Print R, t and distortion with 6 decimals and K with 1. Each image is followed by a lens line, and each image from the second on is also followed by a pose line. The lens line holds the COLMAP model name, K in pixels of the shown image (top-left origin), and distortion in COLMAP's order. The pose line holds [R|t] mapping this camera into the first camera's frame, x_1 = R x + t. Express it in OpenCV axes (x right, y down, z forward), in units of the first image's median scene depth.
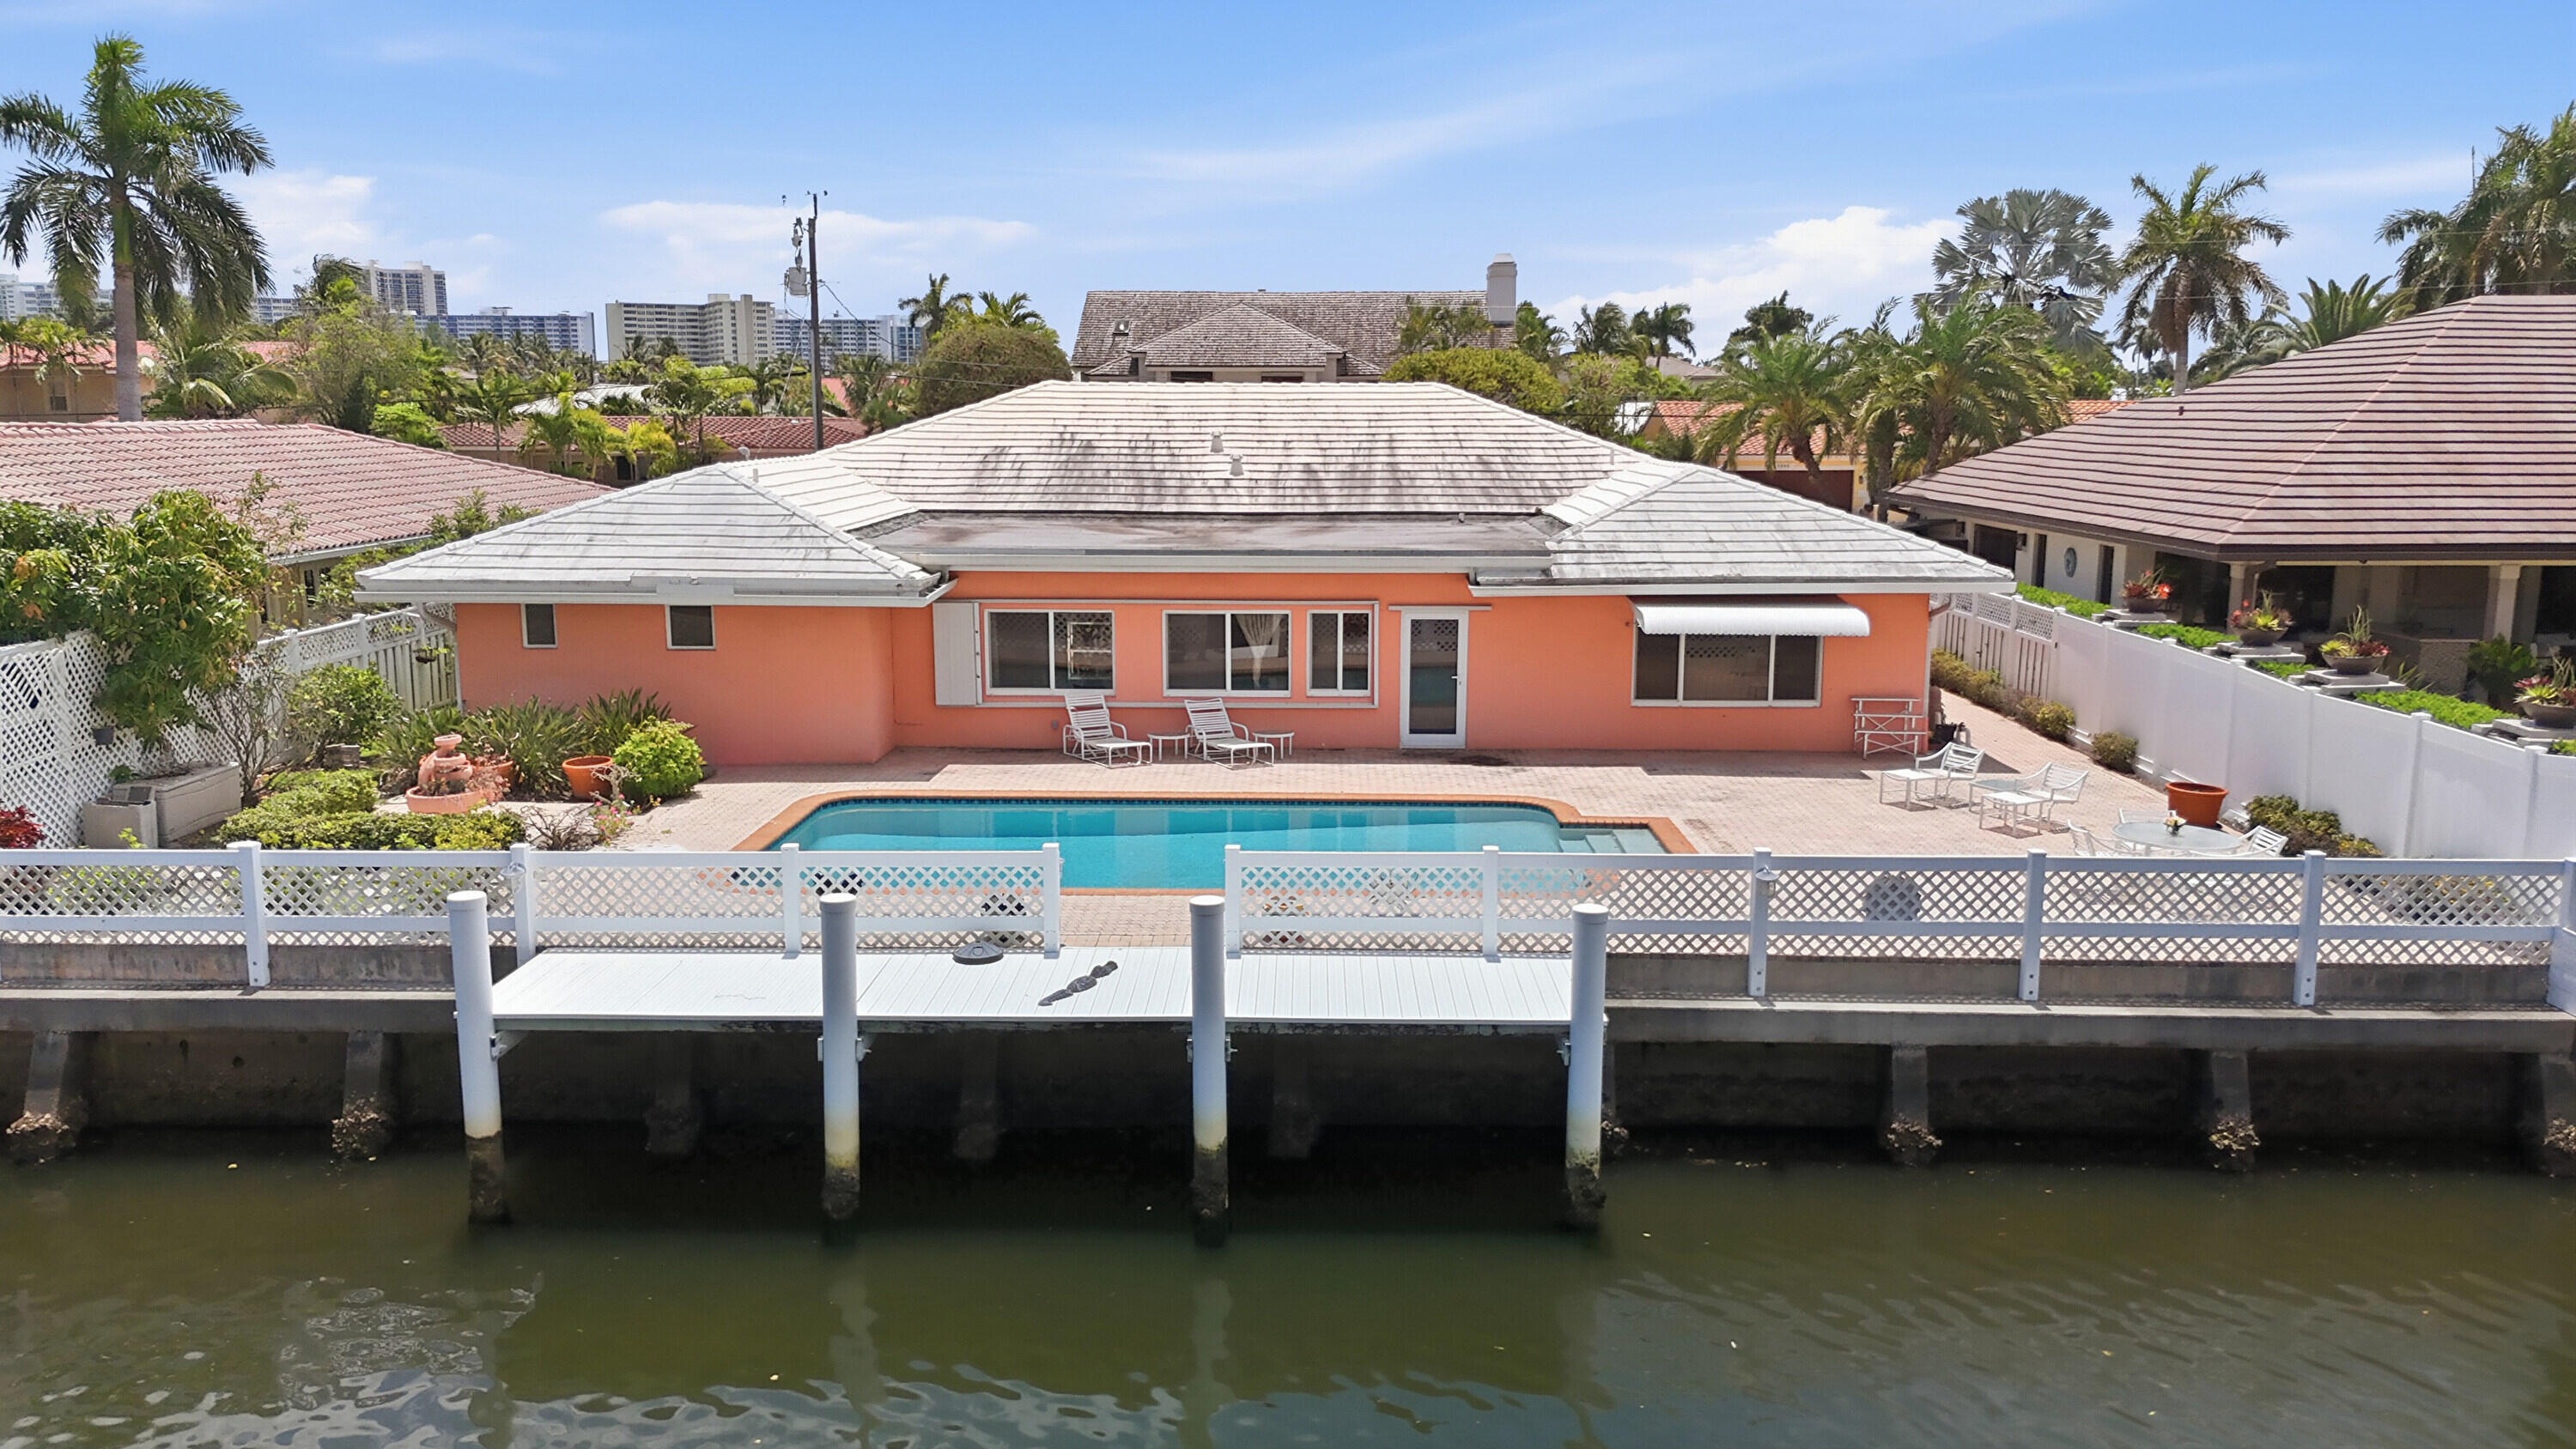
lens RADIAL K [[1880.0, 0, 1288.0], [0, 1880.0, 724.5], [0, 0, 1]] dist [0.067539, -0.056910]
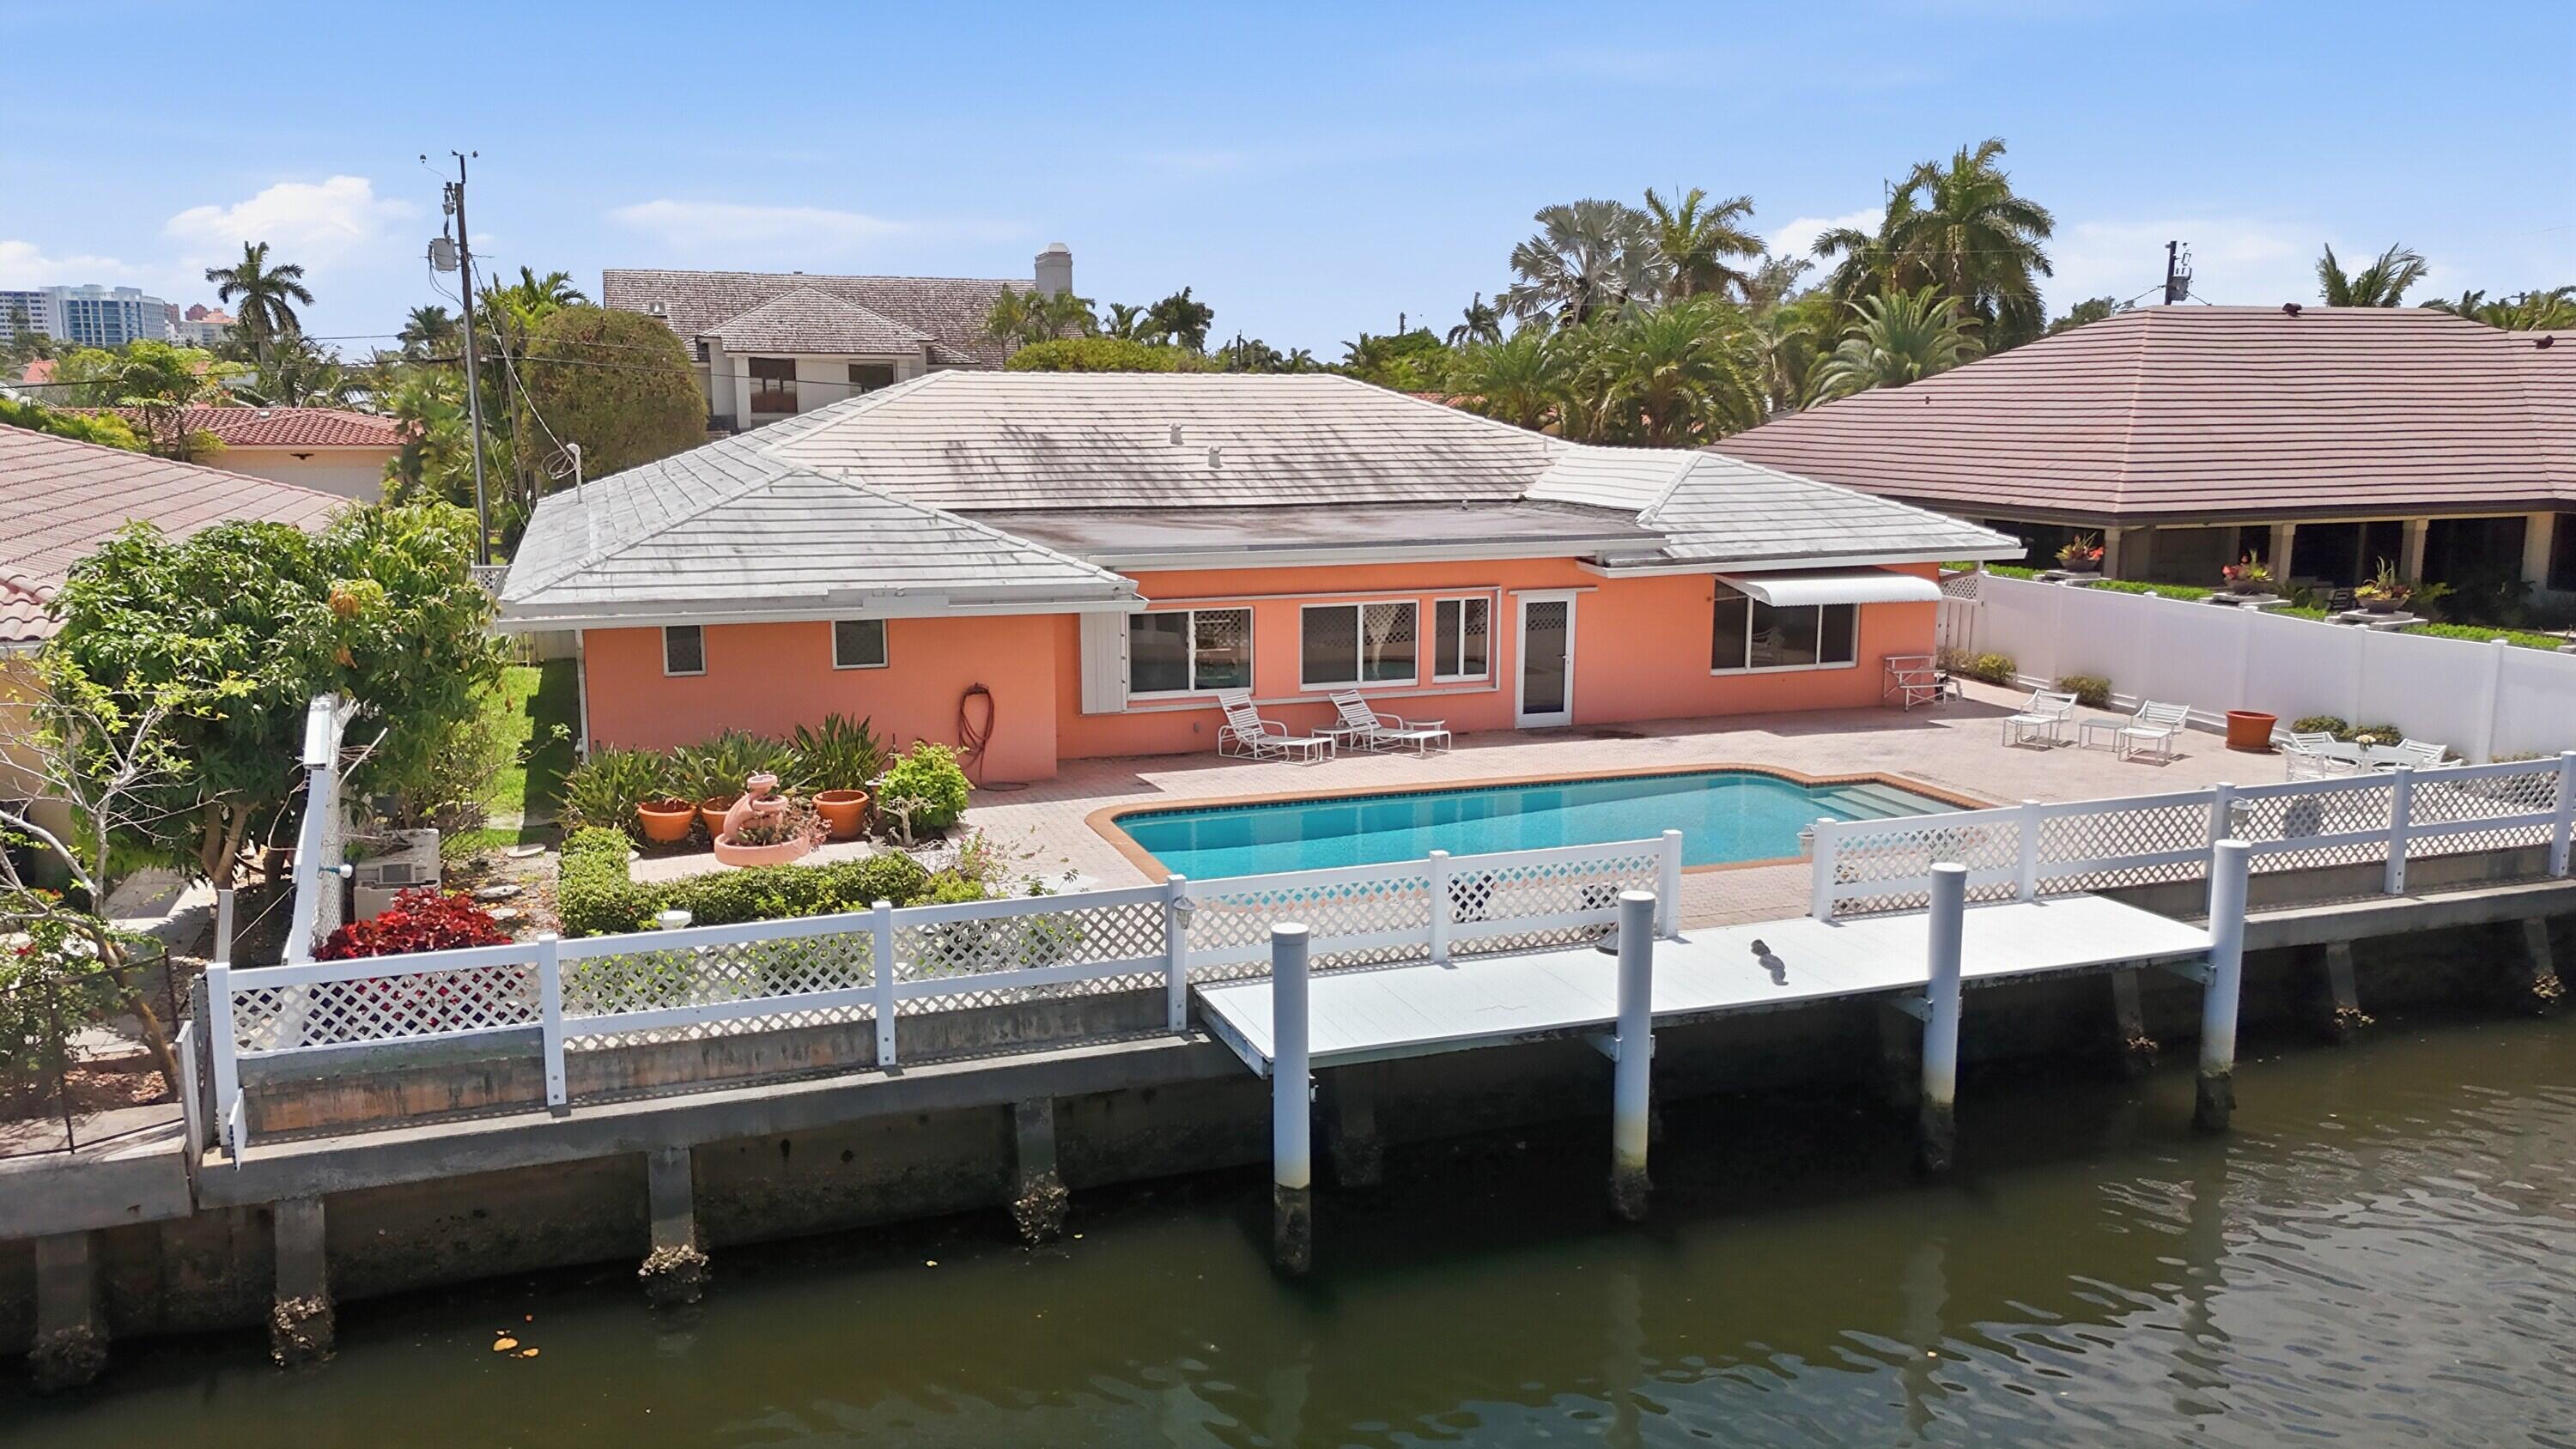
lens RADIAL K [[1890.5, 0, 1287.4], [0, 1890.5, 710.8], [0, 0, 1]] dist [0.077861, -0.076707]
pose [[0.934352, -0.060687, 0.351147, -0.448979], [0.061641, 0.998062, 0.008473, -0.014514], [-0.350981, 0.013728, 0.936282, 0.077823]]
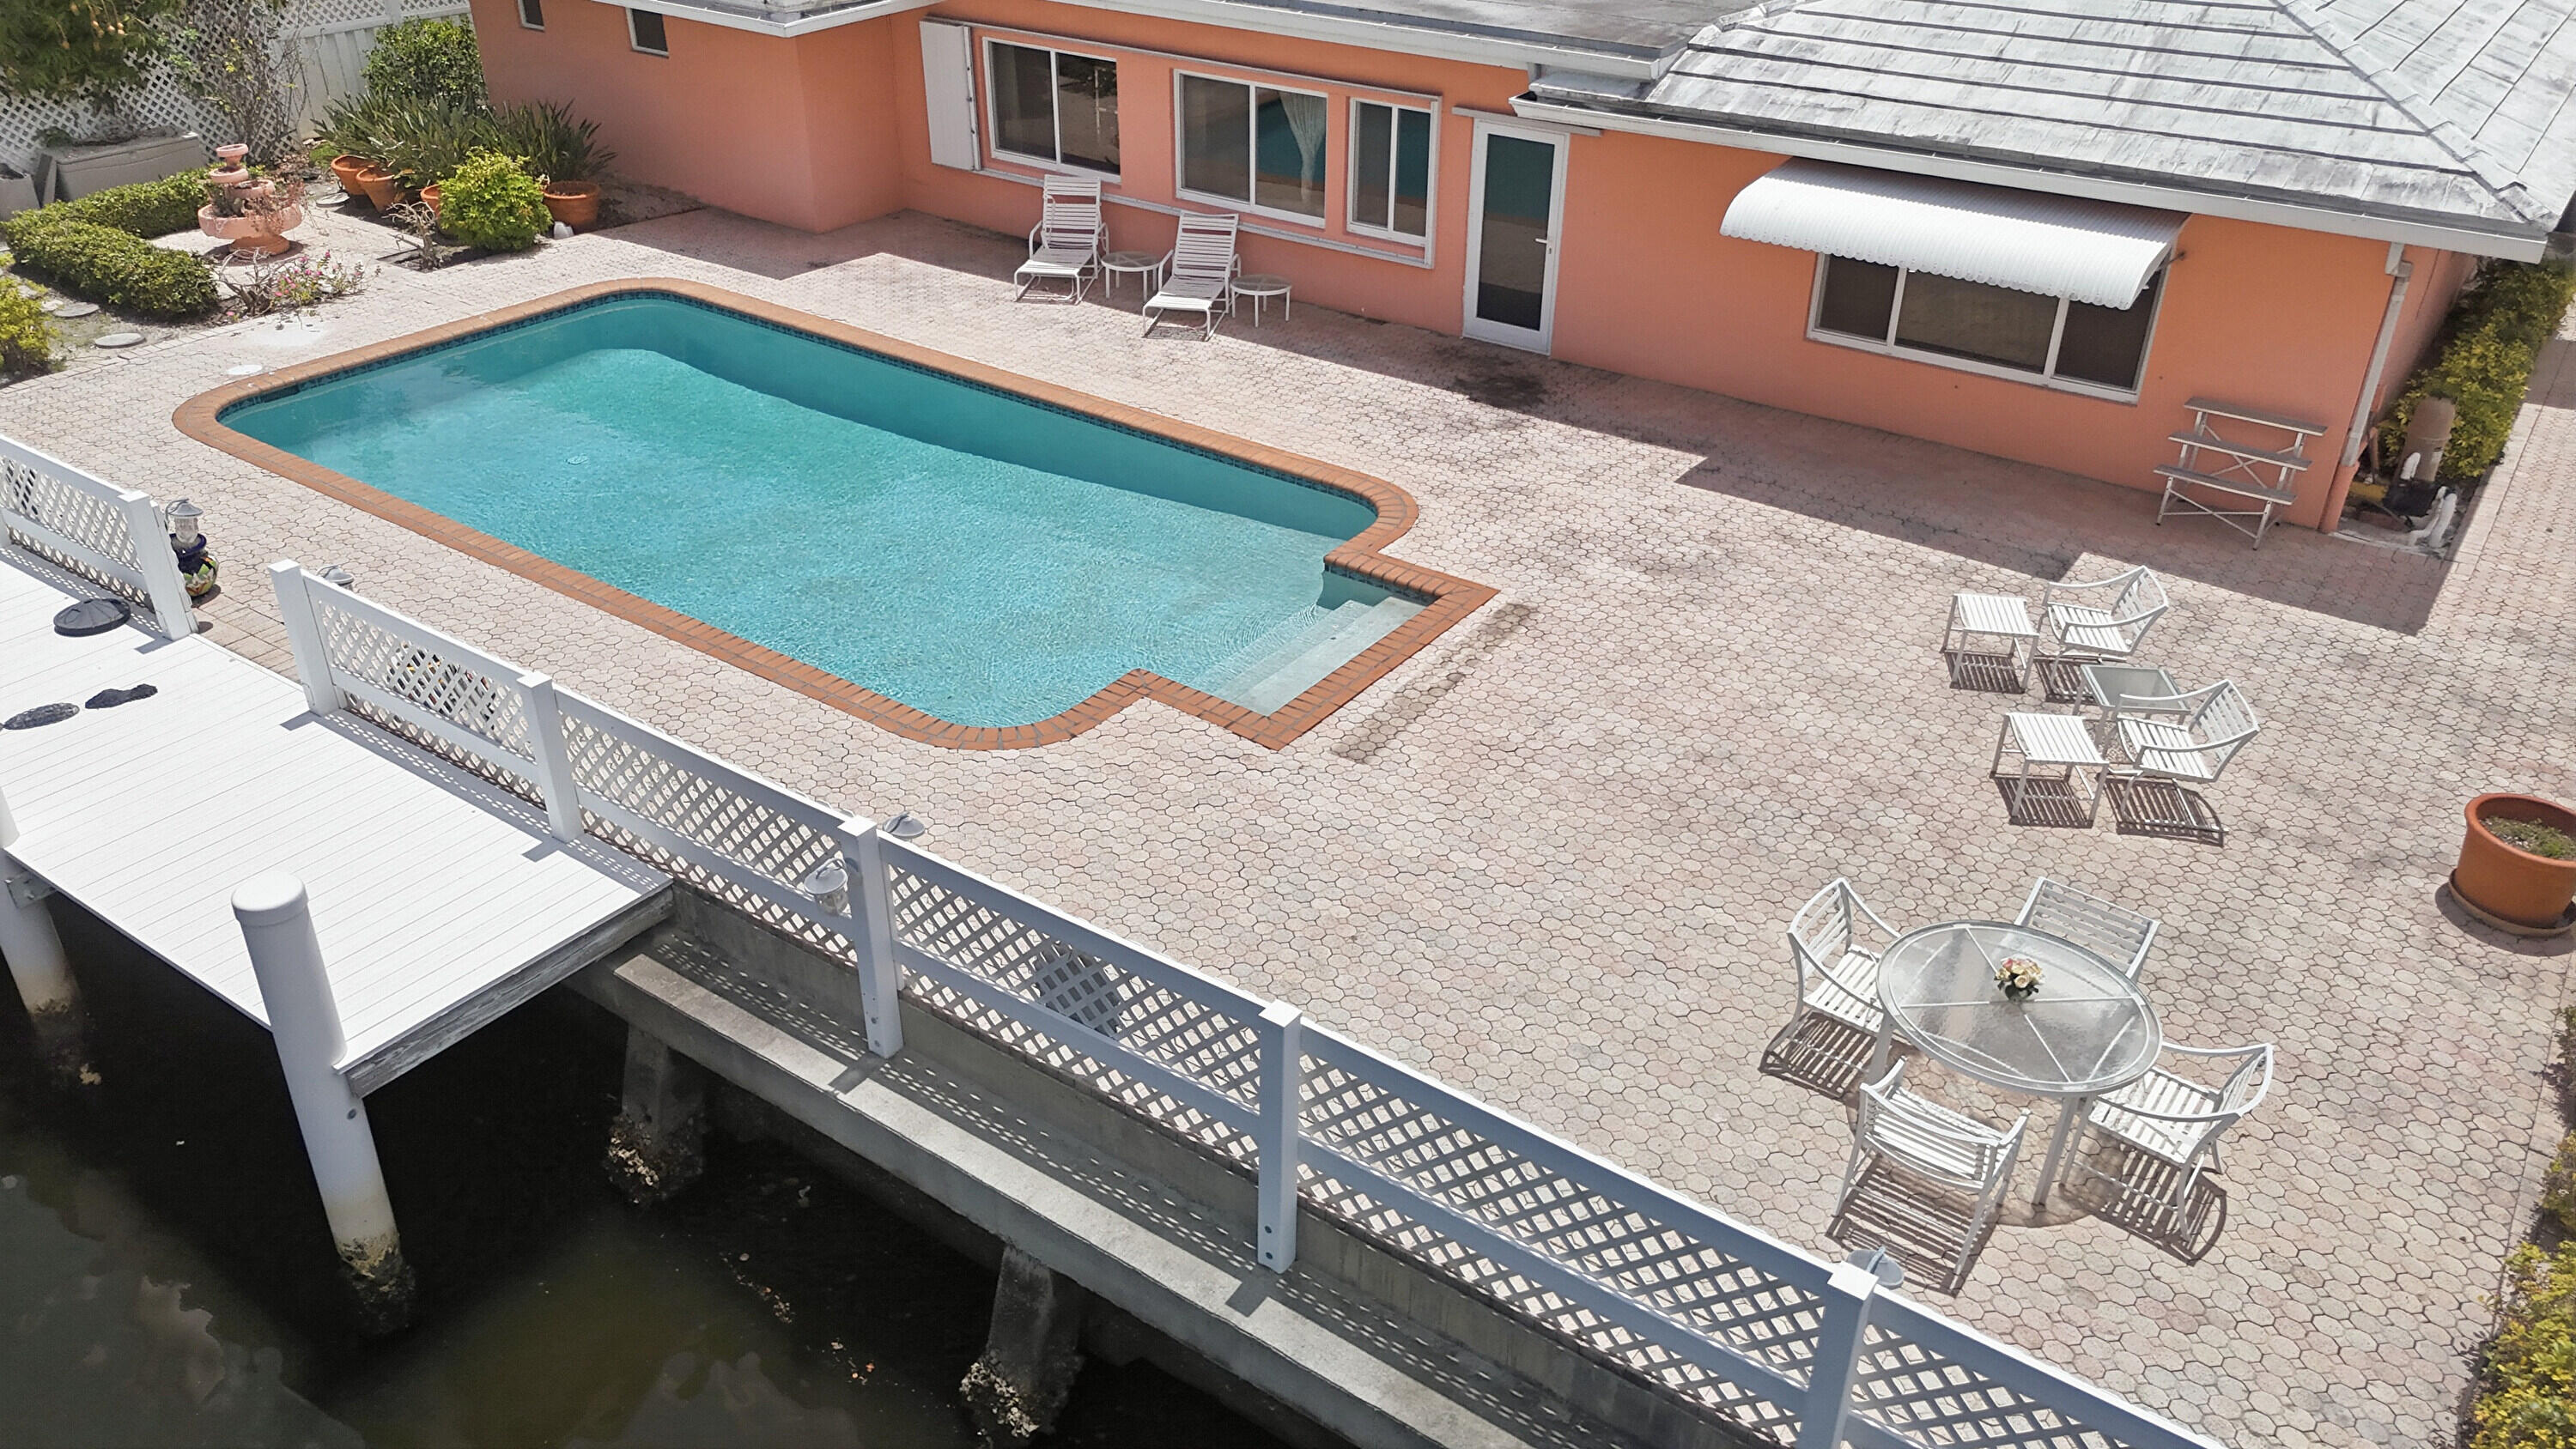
lens RADIAL K [[1880.0, 0, 1288.0], [0, 1880.0, 724.5], [0, 0, 1]] dist [0.067539, -0.056910]
pose [[0.822594, 0.291771, -0.488067, 0.395869], [-0.101709, 0.919976, 0.378549, -0.112533], [0.559460, -0.261751, 0.786442, 0.439216]]
